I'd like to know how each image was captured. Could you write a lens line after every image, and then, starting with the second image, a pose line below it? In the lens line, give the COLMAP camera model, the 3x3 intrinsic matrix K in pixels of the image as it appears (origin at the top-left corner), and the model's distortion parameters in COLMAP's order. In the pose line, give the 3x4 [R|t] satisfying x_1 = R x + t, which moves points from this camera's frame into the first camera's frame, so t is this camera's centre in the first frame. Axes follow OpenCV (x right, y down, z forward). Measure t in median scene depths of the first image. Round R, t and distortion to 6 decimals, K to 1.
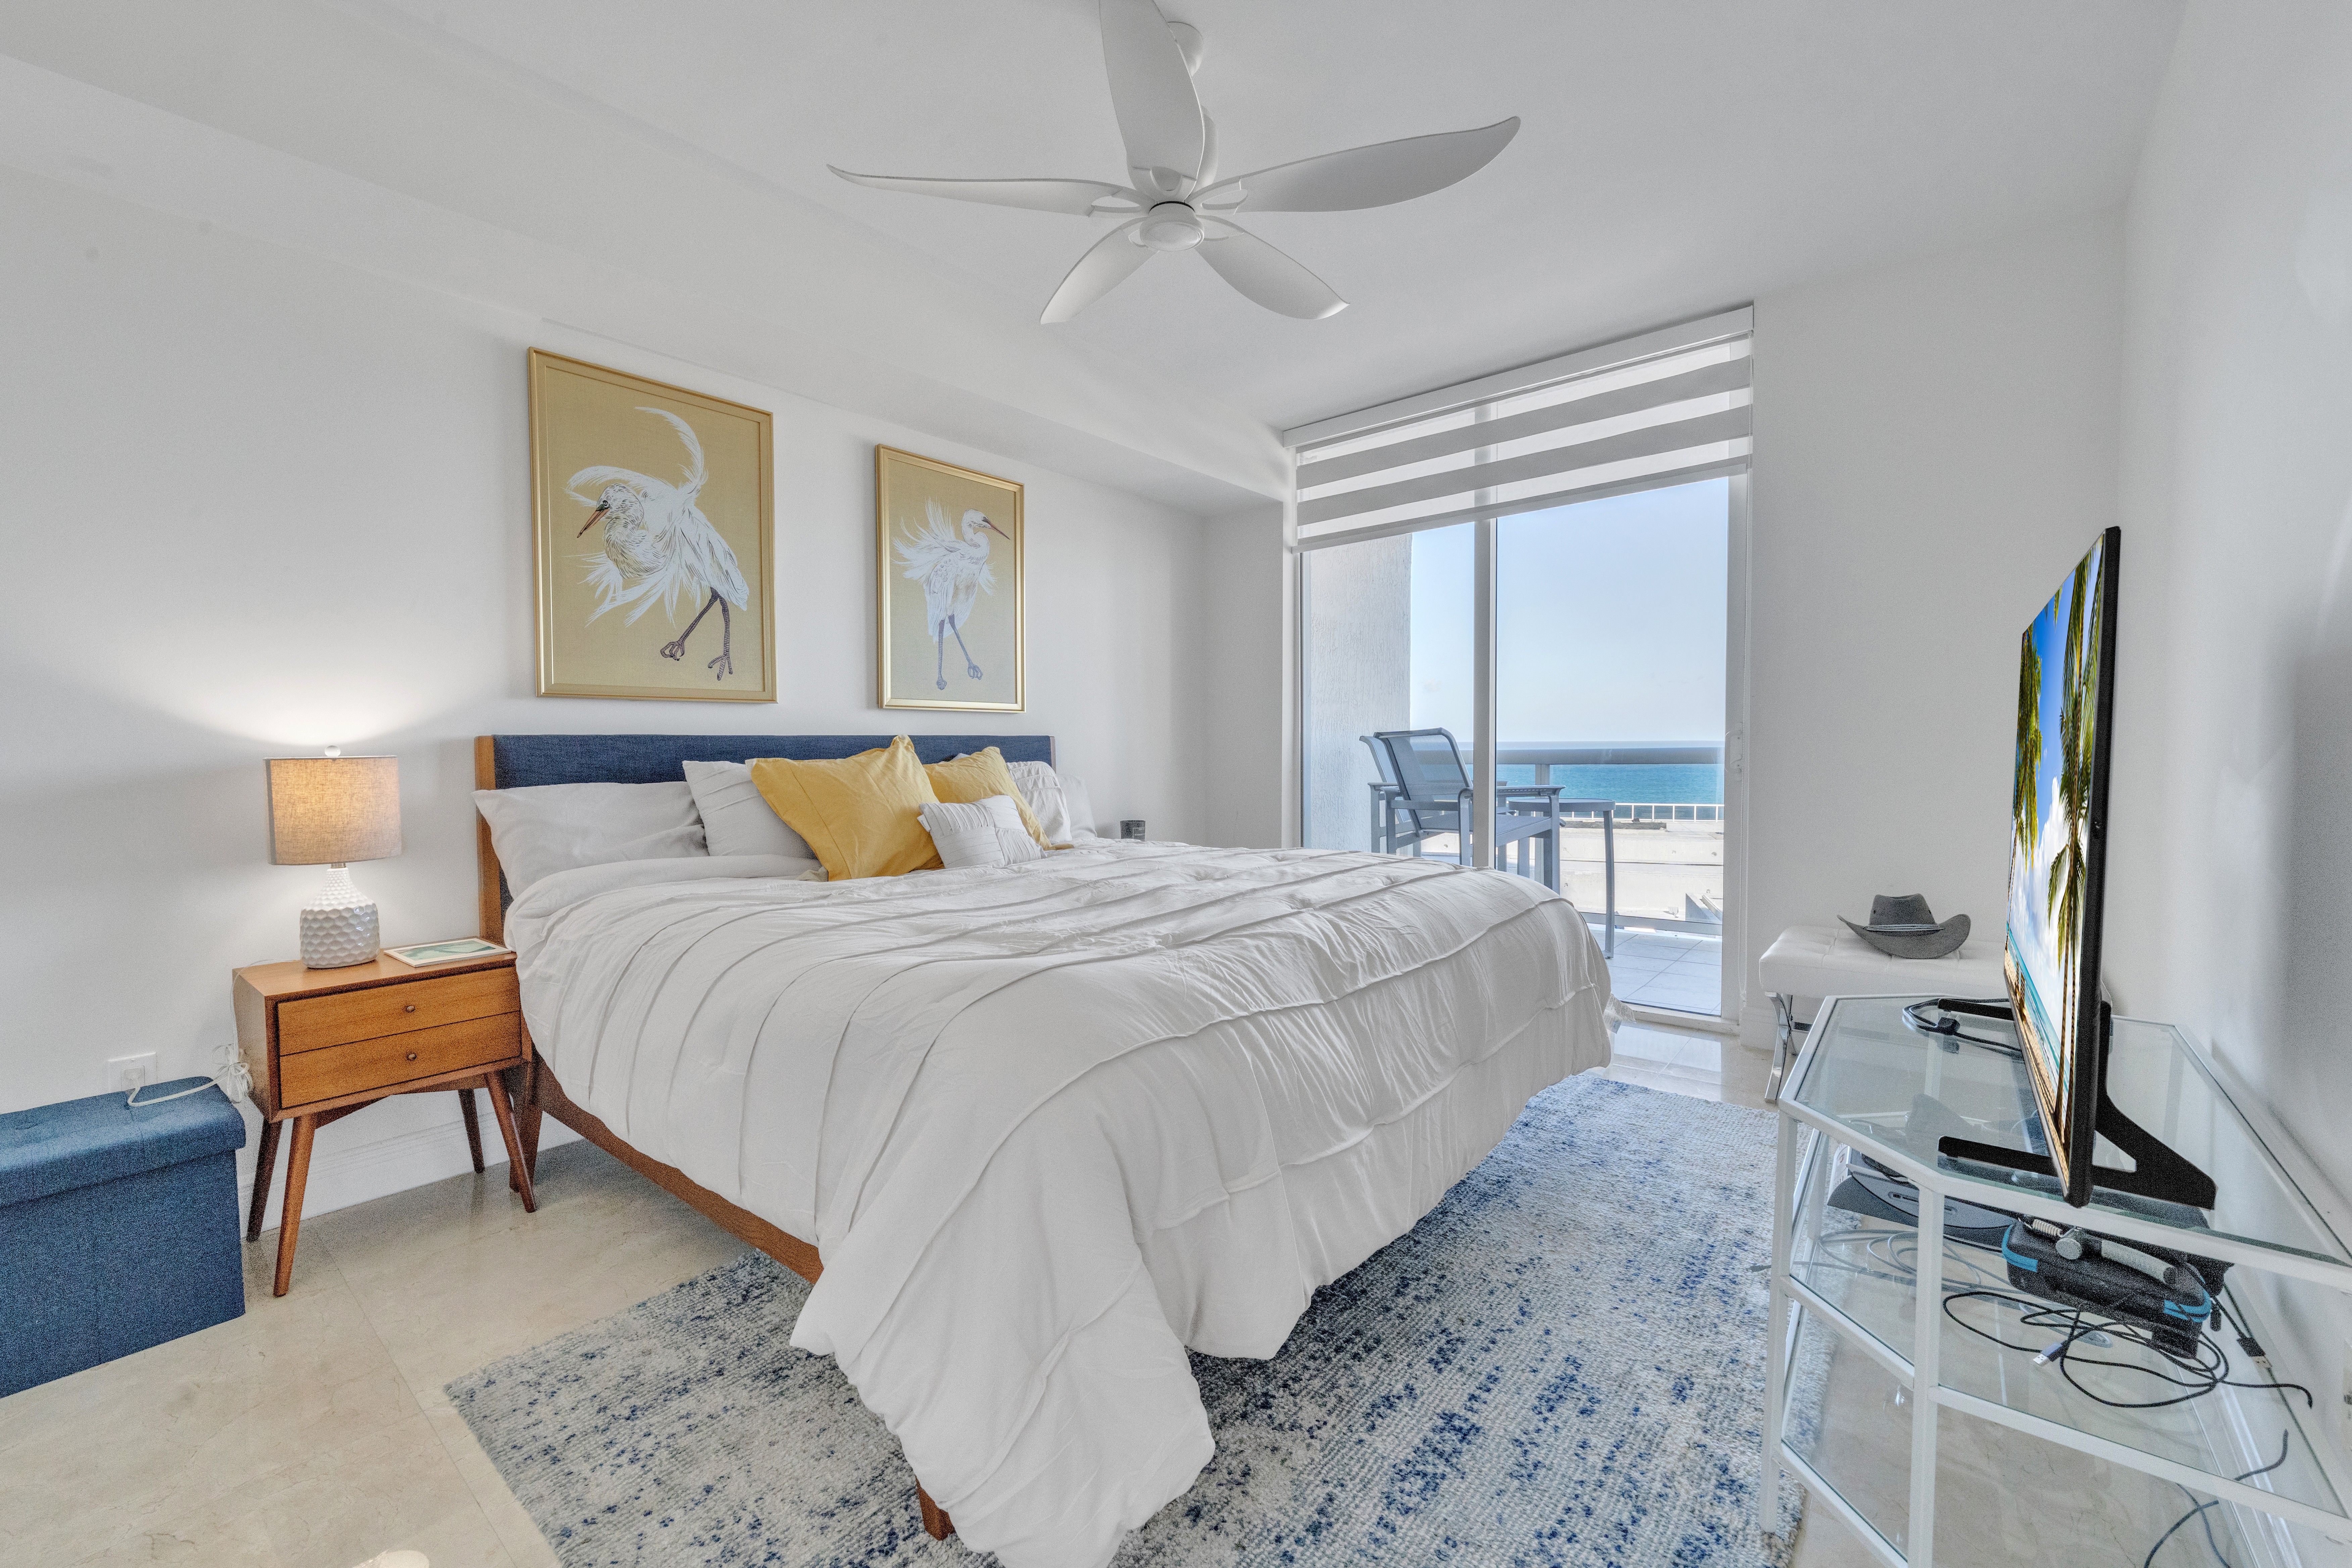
lens RADIAL K [[932.6, 0, 1176.0], [0, 932.6, 784.0], [0, 0, 1]] dist [-0.000261, -0.000138]
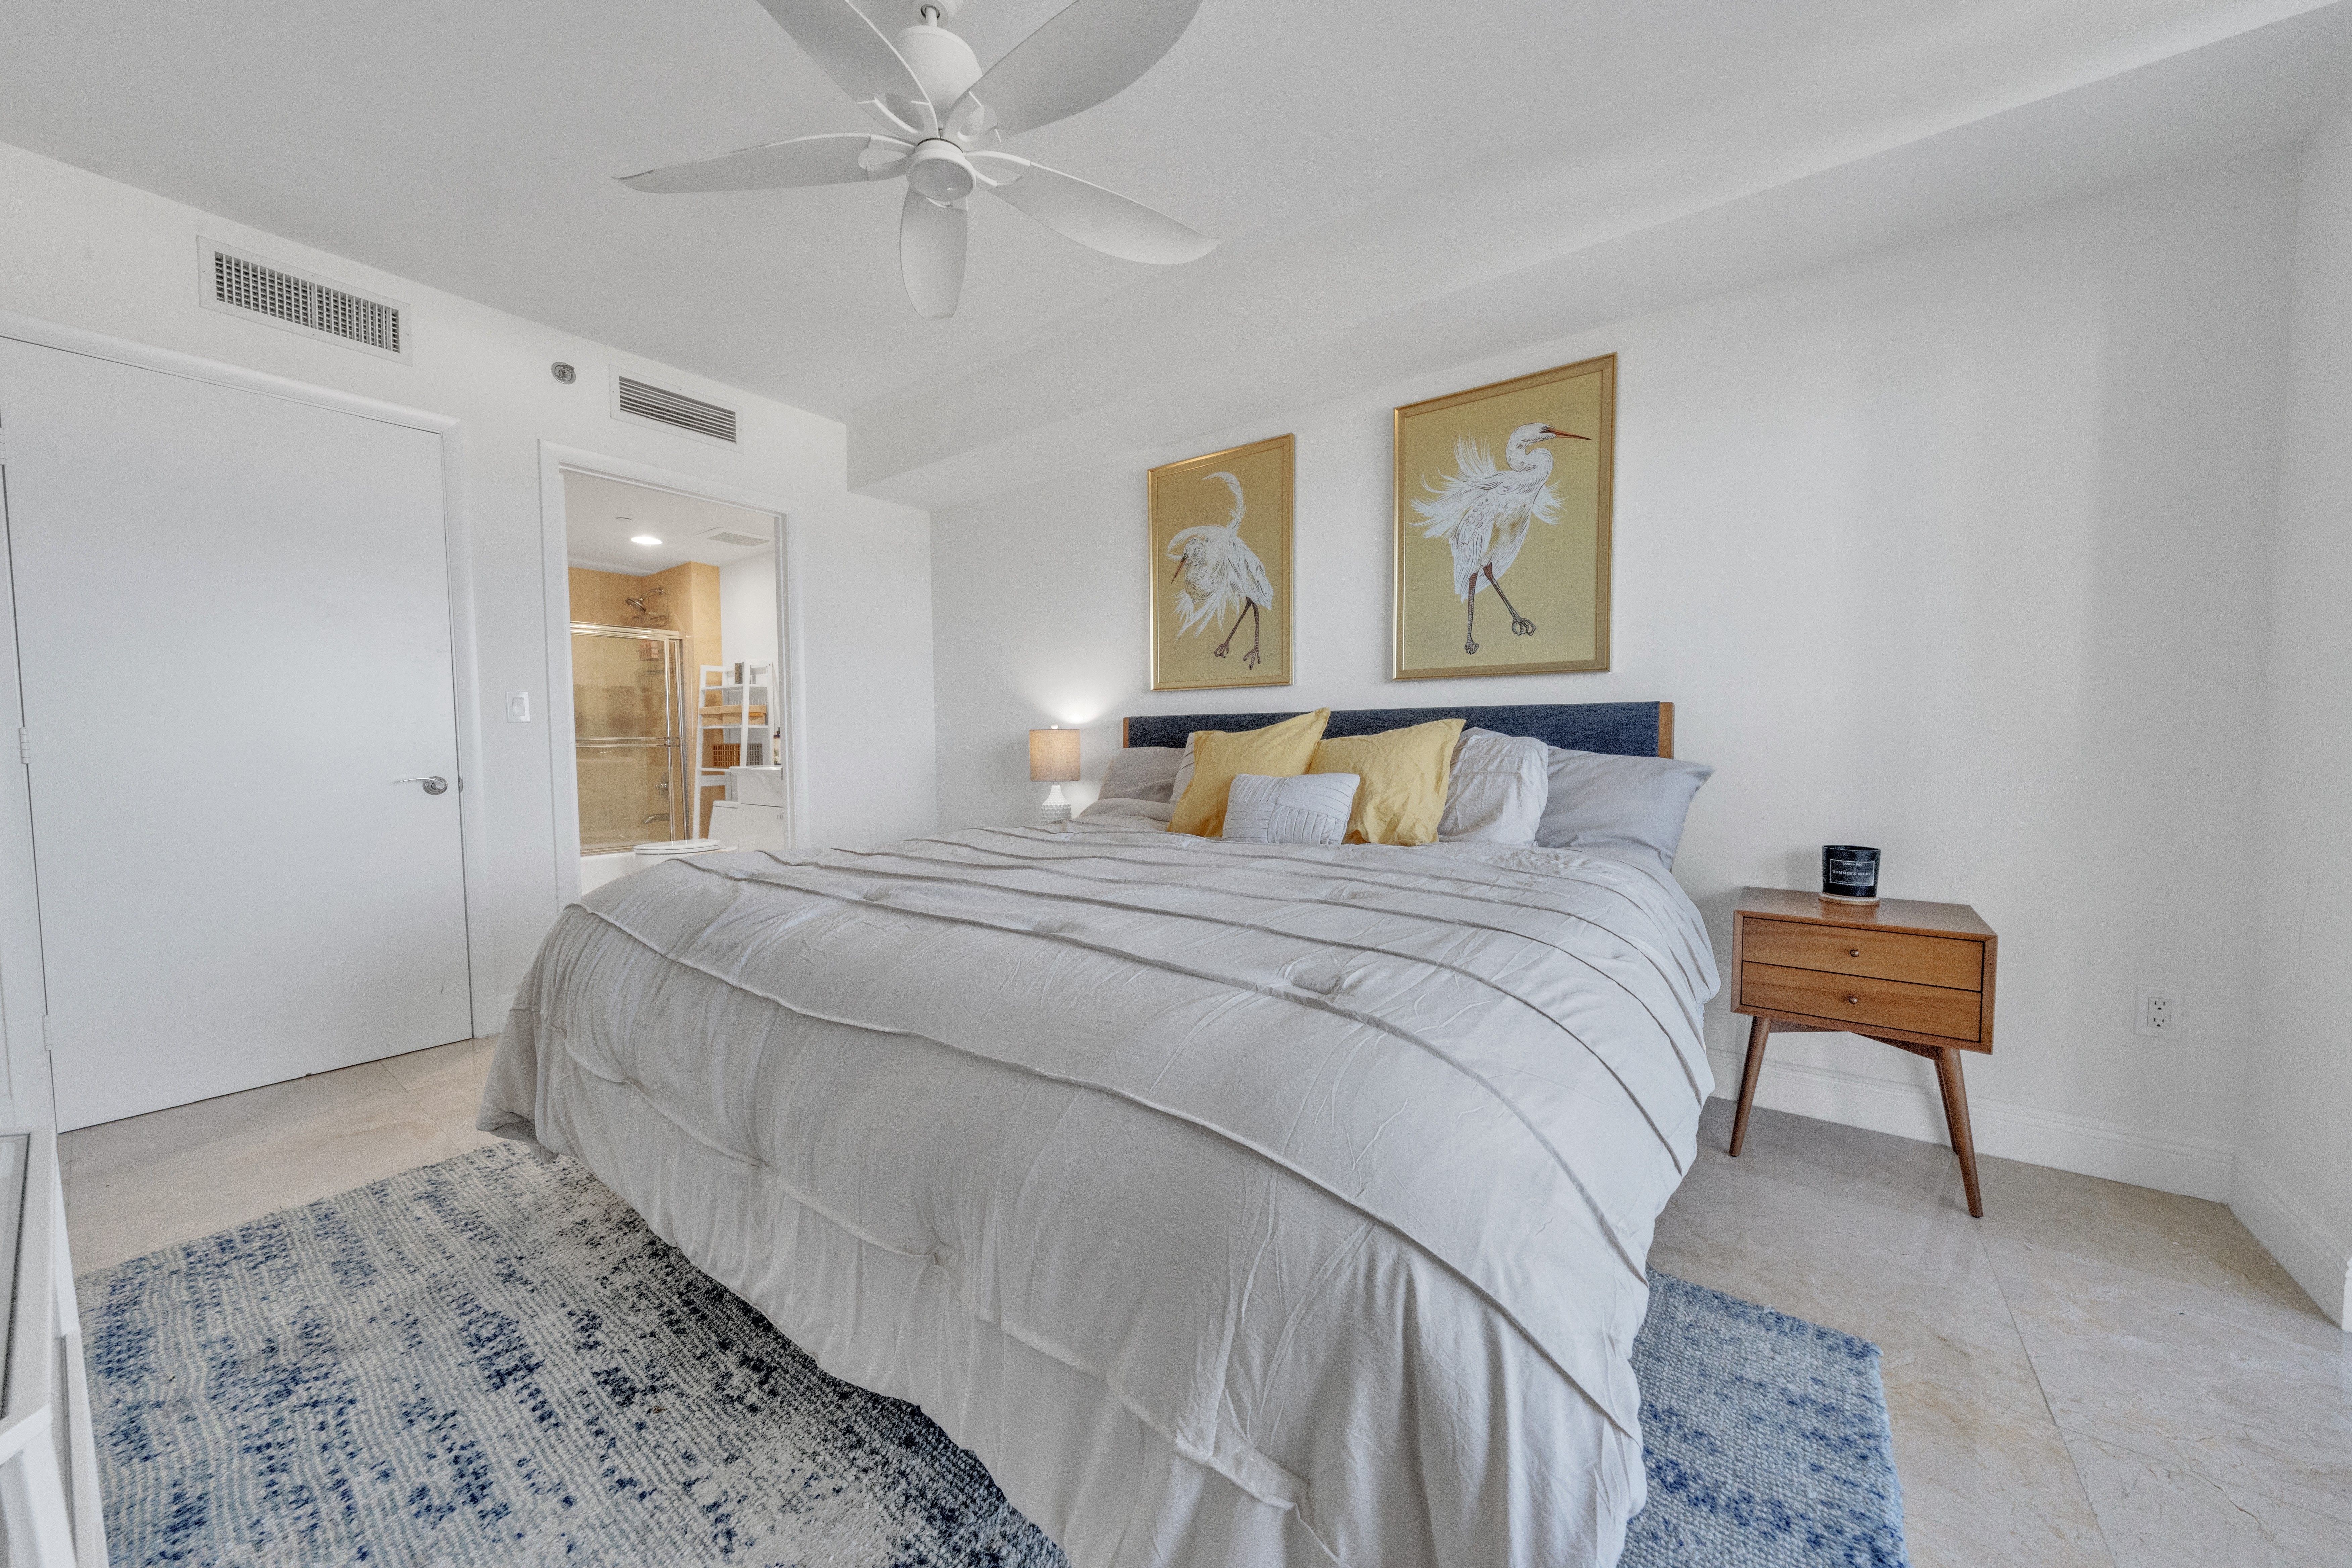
lens RADIAL K [[808.6, 0, 1176.0], [0, 808.6, 784.0], [0, 0, 1]] dist [-0.000113, 0.000137]
pose [[0.061959, 0.064632, -0.995984, 0.630775], [-0.034854, 0.997433, 0.062558, -0.022828], [0.997470, 0.030838, 0.064053, 0.870546]]
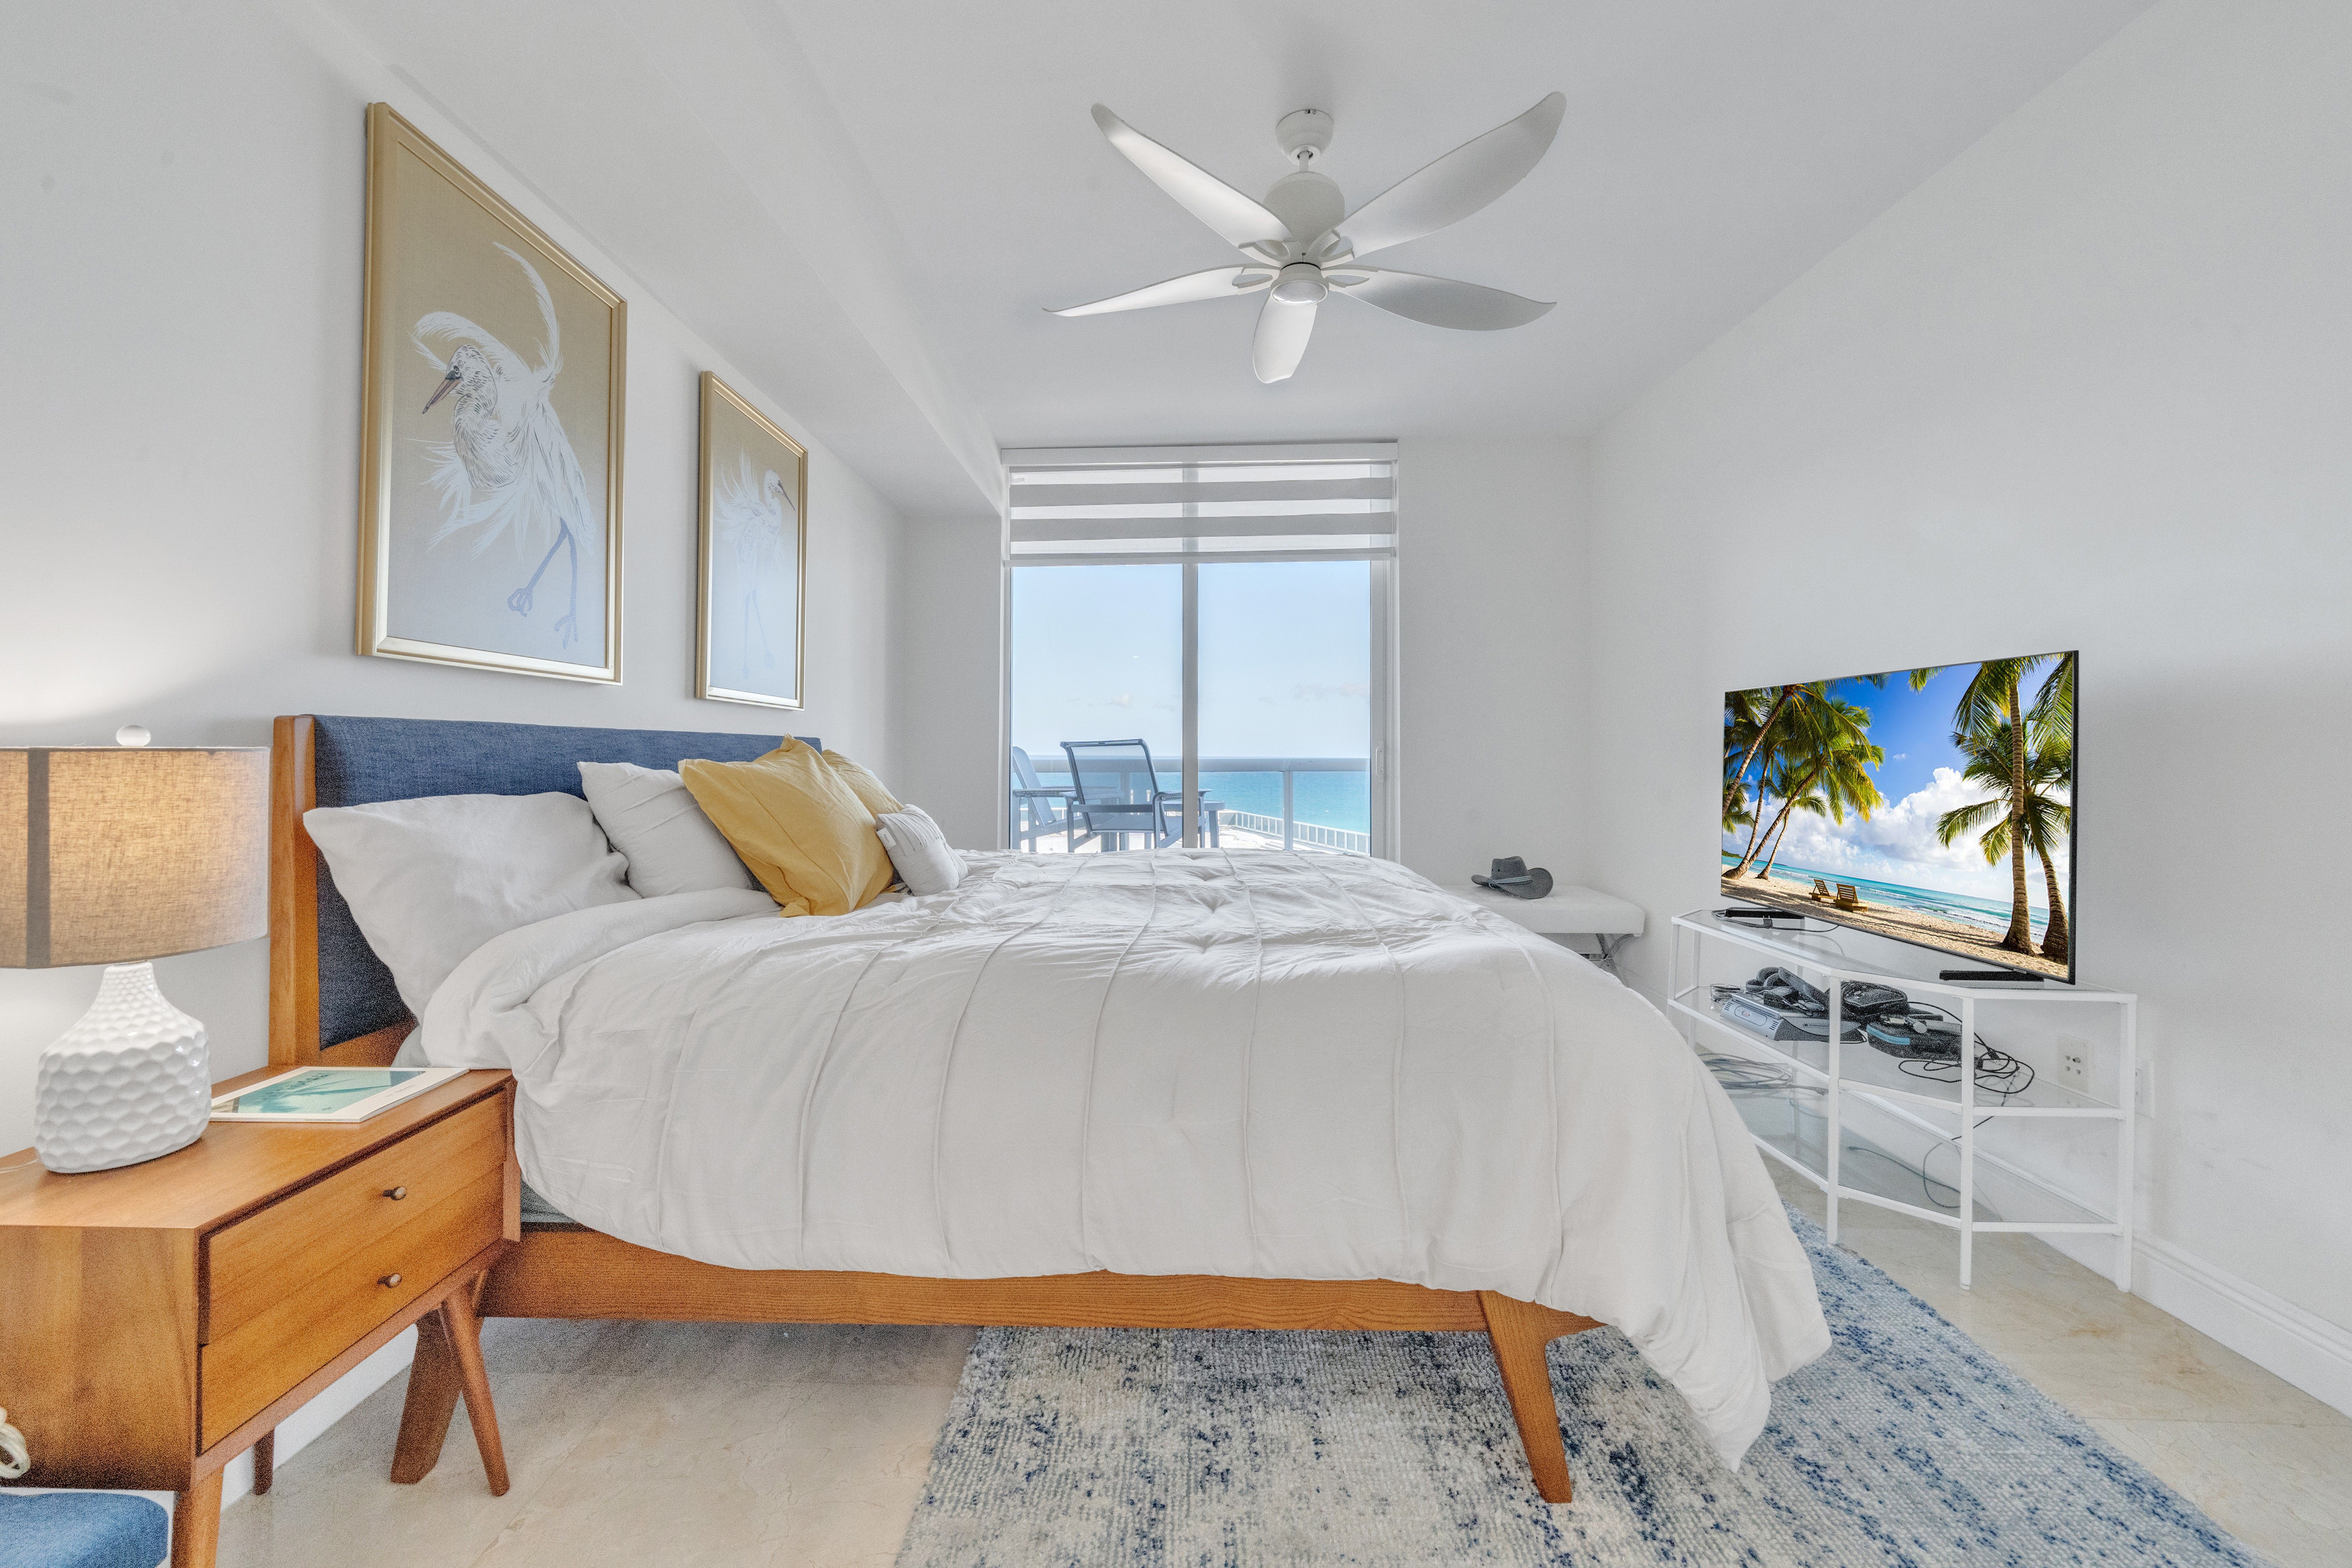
lens RADIAL K [[896.8, 0, 1140.1], [0, 896.8, 750.2], [0, 0, 1]] dist [0.000483, 0.000136]
pose [[0.800792, 0.016923, 0.598704, -0.570480], [0.010898, 0.999024, -0.042815, -0.000022], [-0.598844, 0.040811, 0.799825, 0.202825]]
